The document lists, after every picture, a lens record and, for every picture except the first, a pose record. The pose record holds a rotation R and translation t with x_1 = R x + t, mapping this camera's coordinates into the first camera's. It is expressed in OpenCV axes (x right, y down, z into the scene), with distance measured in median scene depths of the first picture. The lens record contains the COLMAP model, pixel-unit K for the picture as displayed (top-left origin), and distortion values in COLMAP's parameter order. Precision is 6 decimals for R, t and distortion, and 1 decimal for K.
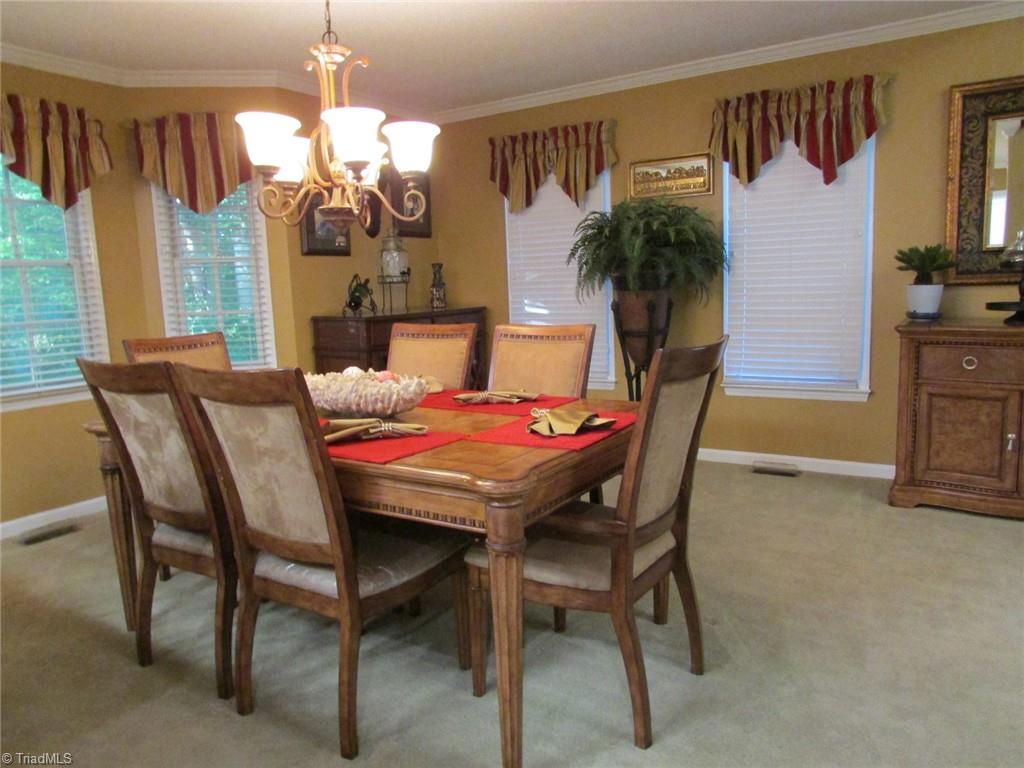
lens RADIAL K [[718.2, 0, 512.0], [0, 718.2, 384.0], [0, 0, 1]] dist [-0.021577, -0.003681]
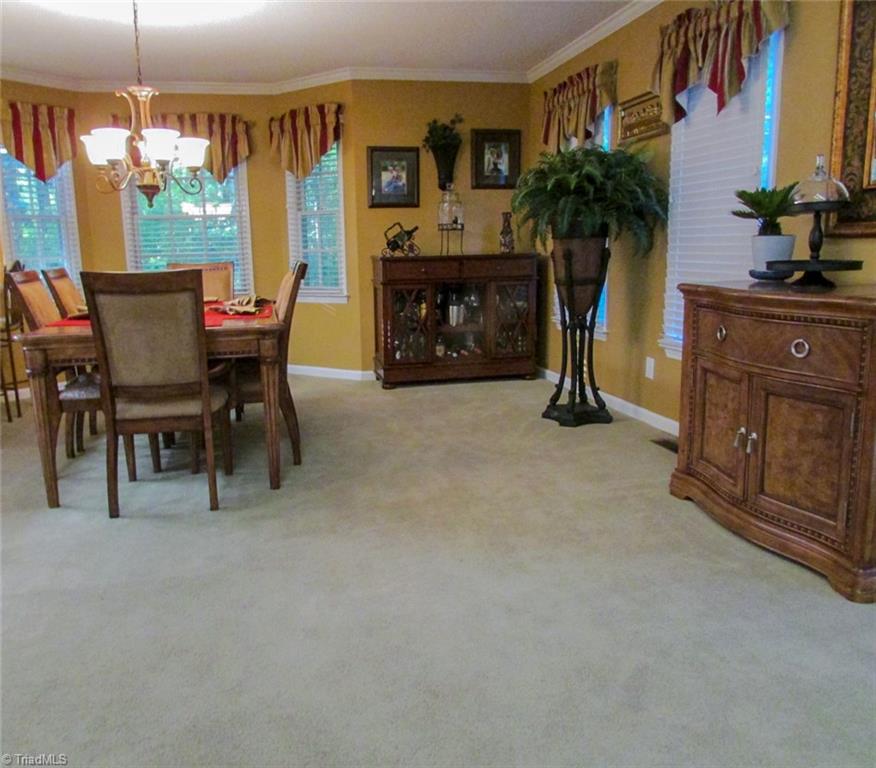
lens RADIAL K [[732.1, 0, 438.0], [0, 732.1, 384.0], [0, 0, 1]] dist [-0.002731, -0.020107]
pose [[0.705761, 0.151848, -0.691986, 0.902593], [-0.104355, 0.988387, 0.110457, -0.027918], [0.700723, -0.005744, 0.713411, 0.162429]]
